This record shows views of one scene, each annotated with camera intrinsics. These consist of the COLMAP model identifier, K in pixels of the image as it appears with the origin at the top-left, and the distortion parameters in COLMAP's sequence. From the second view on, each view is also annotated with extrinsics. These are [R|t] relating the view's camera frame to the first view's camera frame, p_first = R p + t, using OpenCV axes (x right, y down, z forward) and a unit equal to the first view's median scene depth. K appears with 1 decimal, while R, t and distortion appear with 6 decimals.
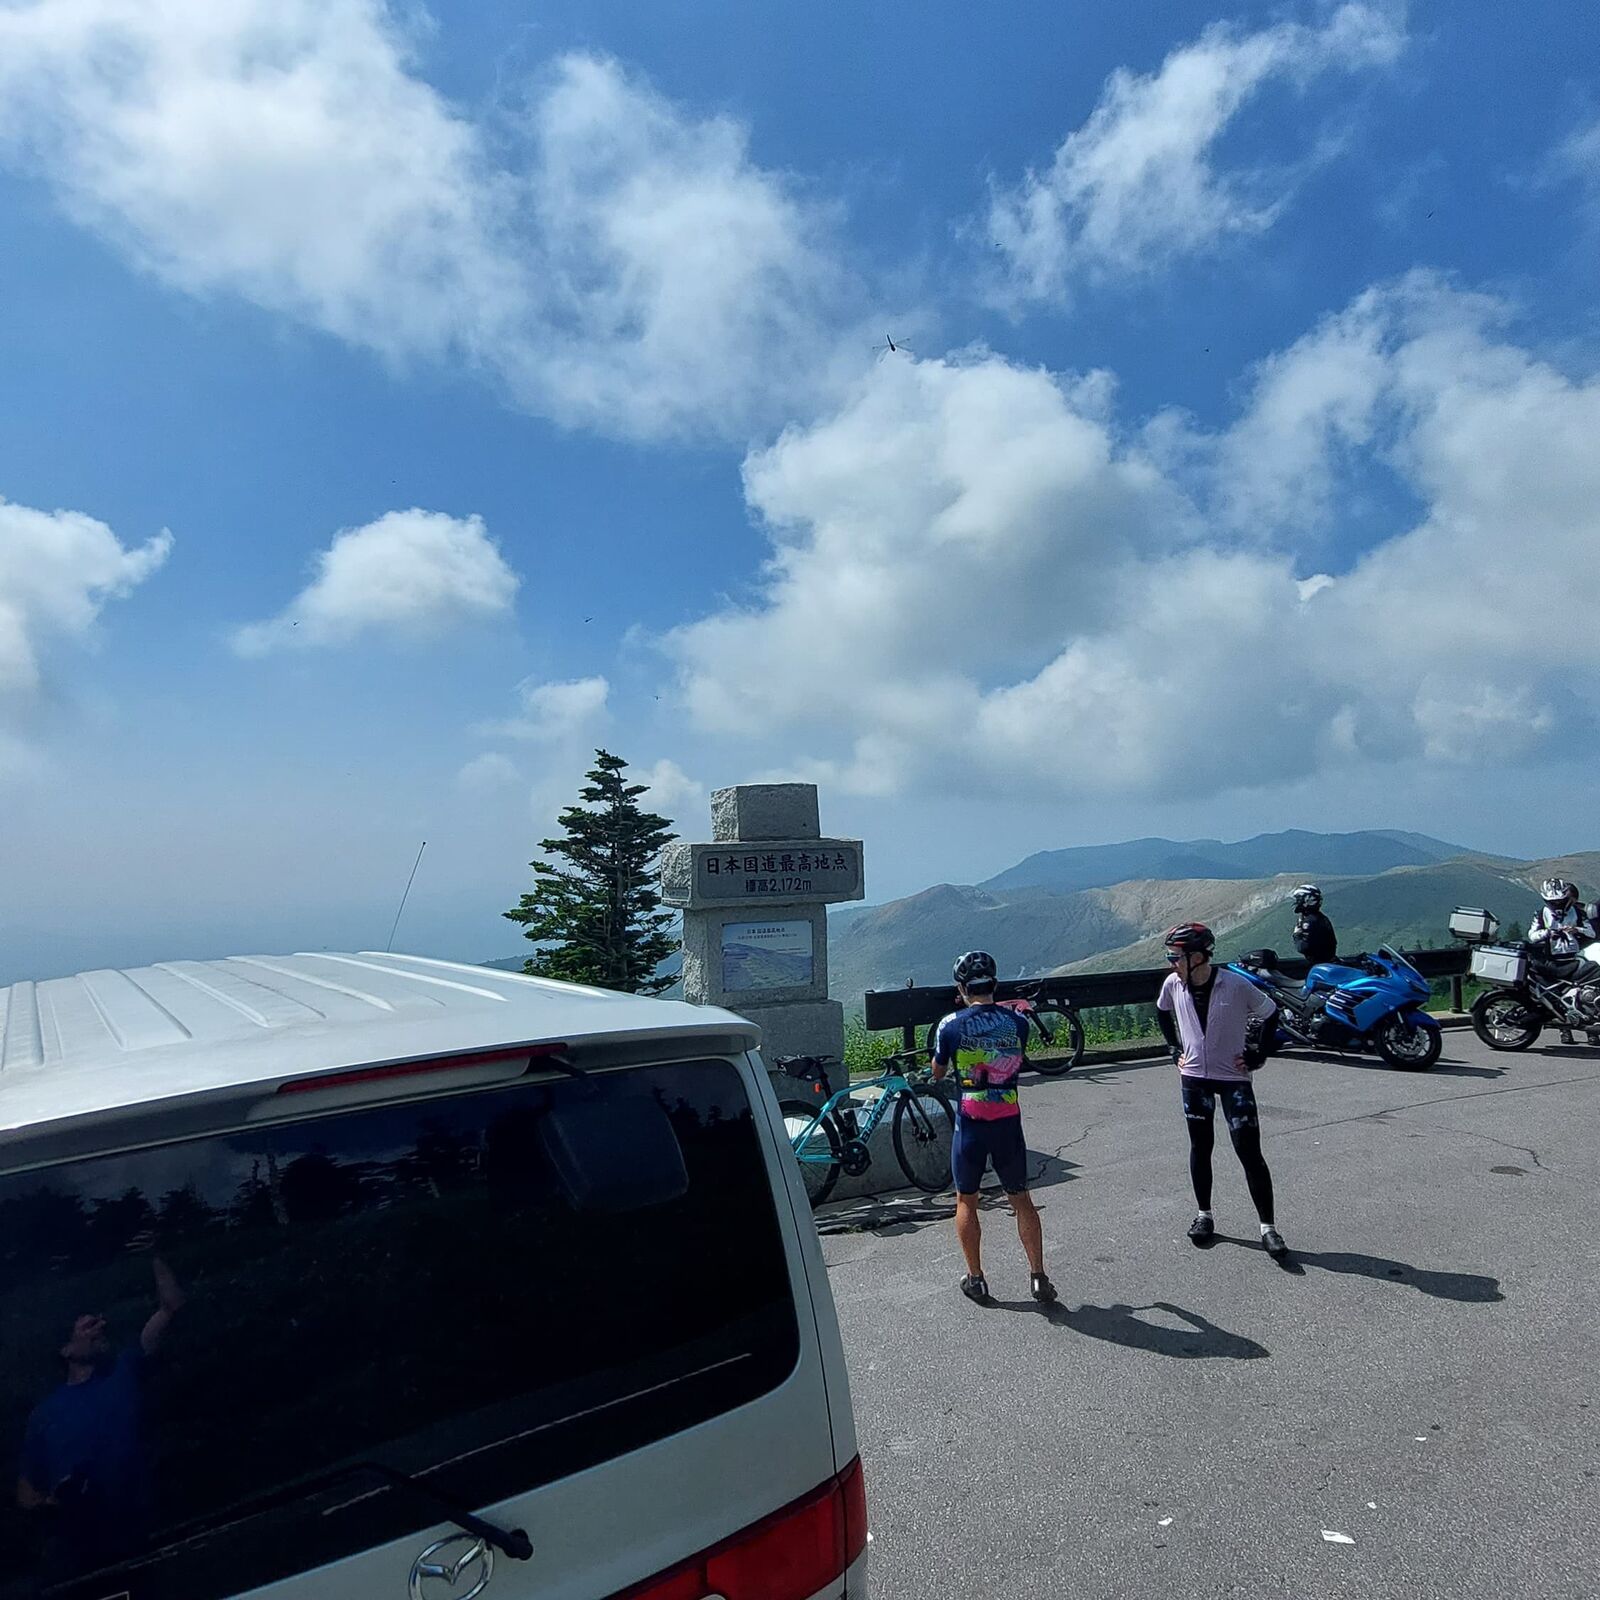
lens RADIAL K [[1139.2, 0, 794.5], [0, 1139.2, 777.1], [0, 0, 1]] dist [-0.036749, 0.013507]
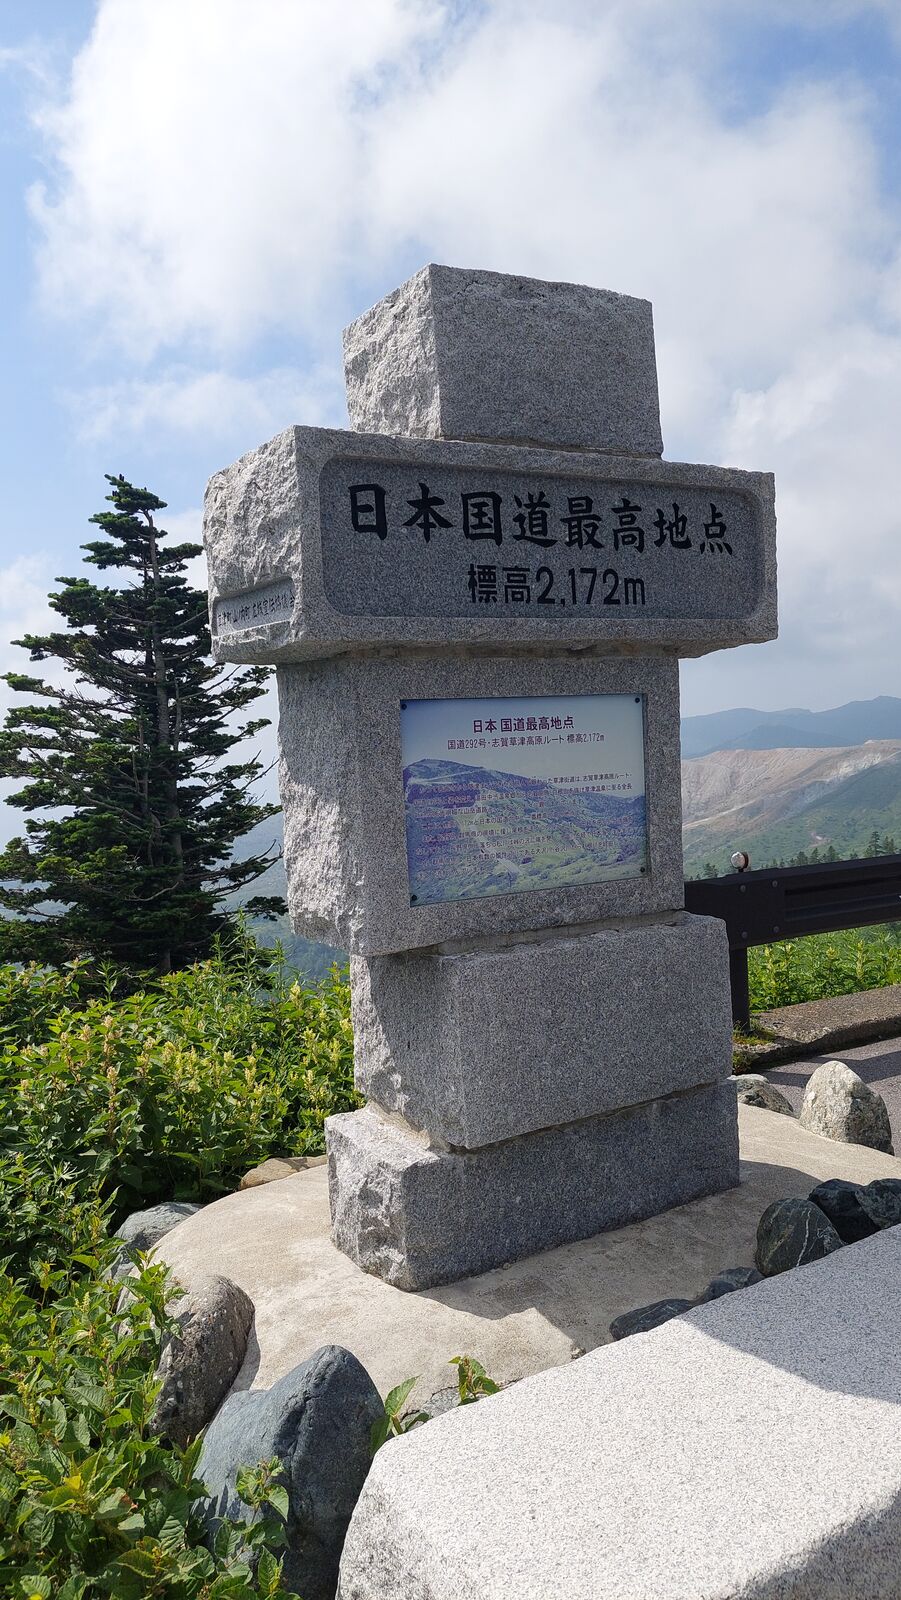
lens RADIAL K [[1155.9, 0, 451.7], [0, 1155.9, 824.2], [0, 0, 1]] dist [0.078798, -0.078504]
pose [[0.997986, -0.026613, 0.057575, -0.065762], [0.017864, 0.988906, 0.147461, 0.110343], [-0.060861, -0.146136, 0.987391, 0.636540]]
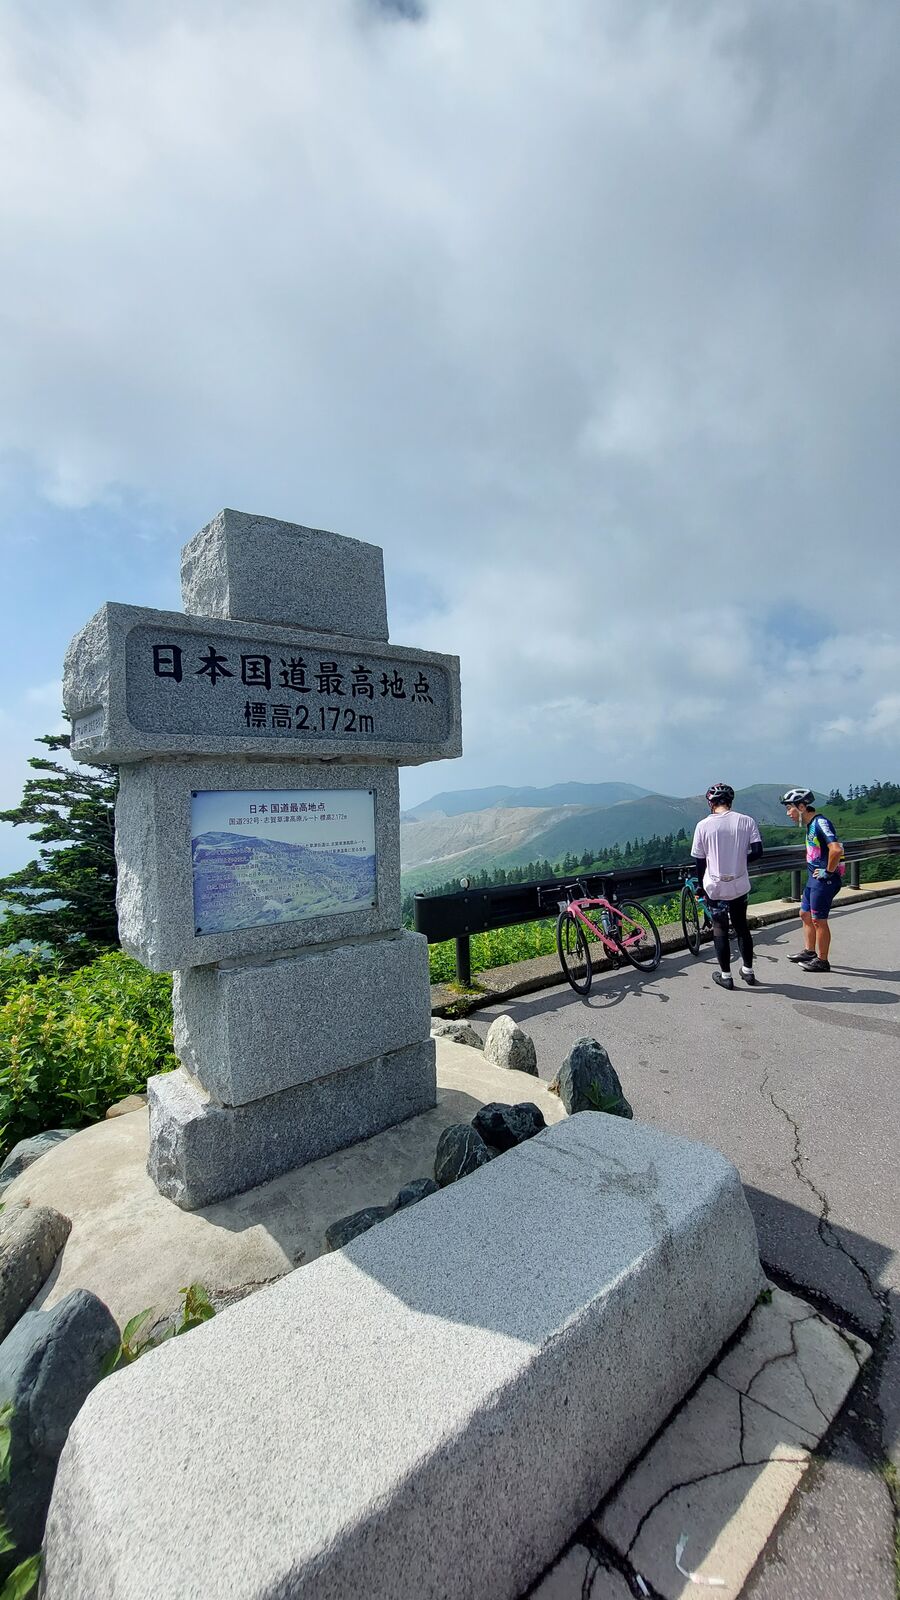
lens RADIAL K [[638.7, 0, 442.4], [0, 638.7, 797.7], [0, 0, 1]] dist [-0.014126, -0.003638]
pose [[0.977311, 0.000037, 0.211809, -0.017573], [-0.015718, 0.997255, 0.072351, 0.105868], [-0.211225, -0.074038, 0.974629, 0.688564]]
